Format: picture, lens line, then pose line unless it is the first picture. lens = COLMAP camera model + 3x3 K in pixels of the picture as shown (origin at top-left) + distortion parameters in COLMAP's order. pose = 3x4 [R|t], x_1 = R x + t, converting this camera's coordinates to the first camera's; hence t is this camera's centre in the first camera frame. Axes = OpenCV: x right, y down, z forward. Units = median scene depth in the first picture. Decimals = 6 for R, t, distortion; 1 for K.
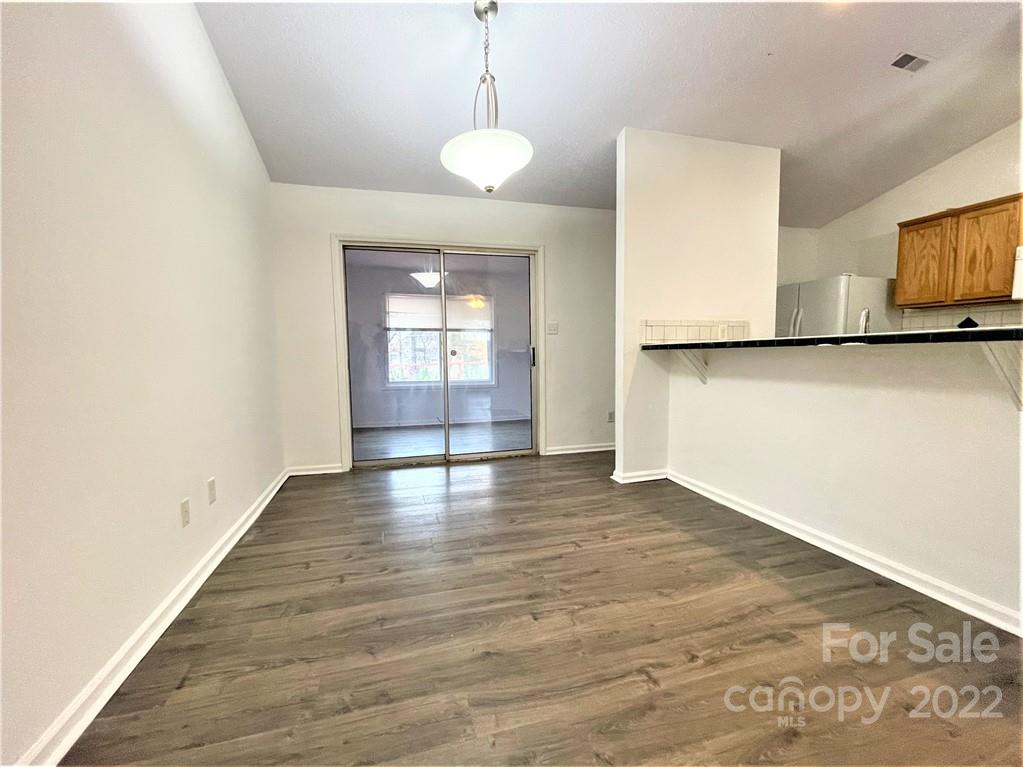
lens RADIAL K [[431.5, 0, 511.5], [0, 431.5, 383.5], [0, 0, 1]] dist [0.001691, 0.000162]
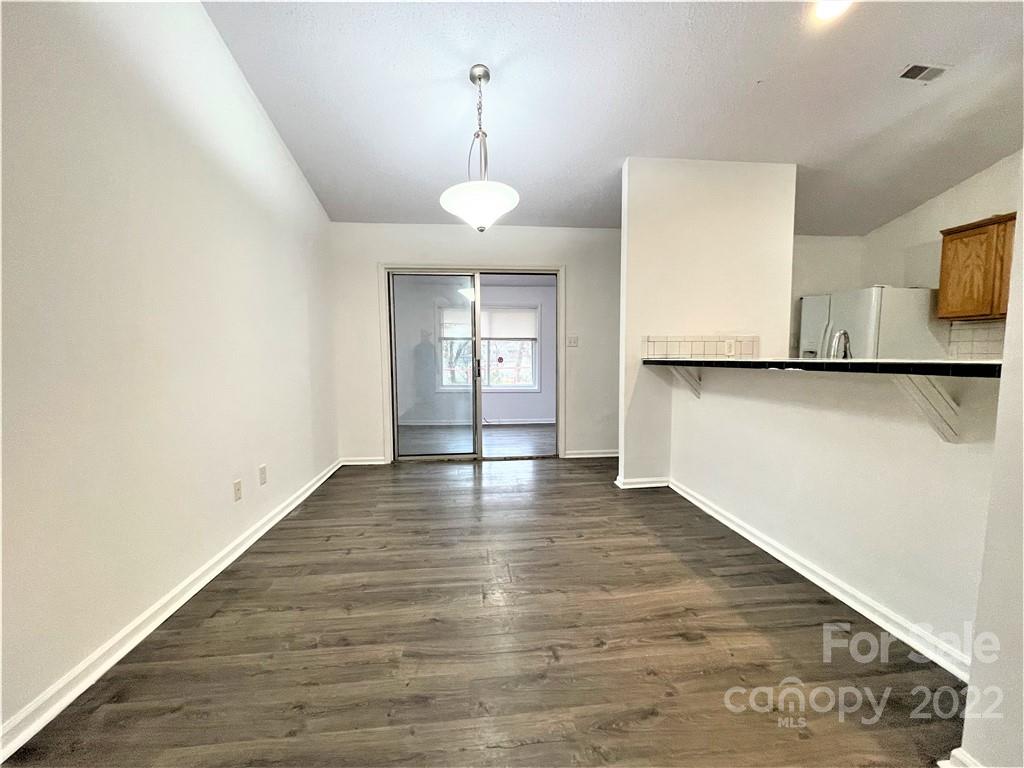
lens RADIAL K [[411.7, 0, 512.0], [0, 411.7, 384.0], [0, 0, 1]] dist [-0.000218, 0.000076]
pose [[0.985123, 0.018310, -0.170875, 0.185816], [-0.018332, 0.999831, 0.001449, -0.028886], [0.170873, 0.001705, 0.985292, -0.064520]]
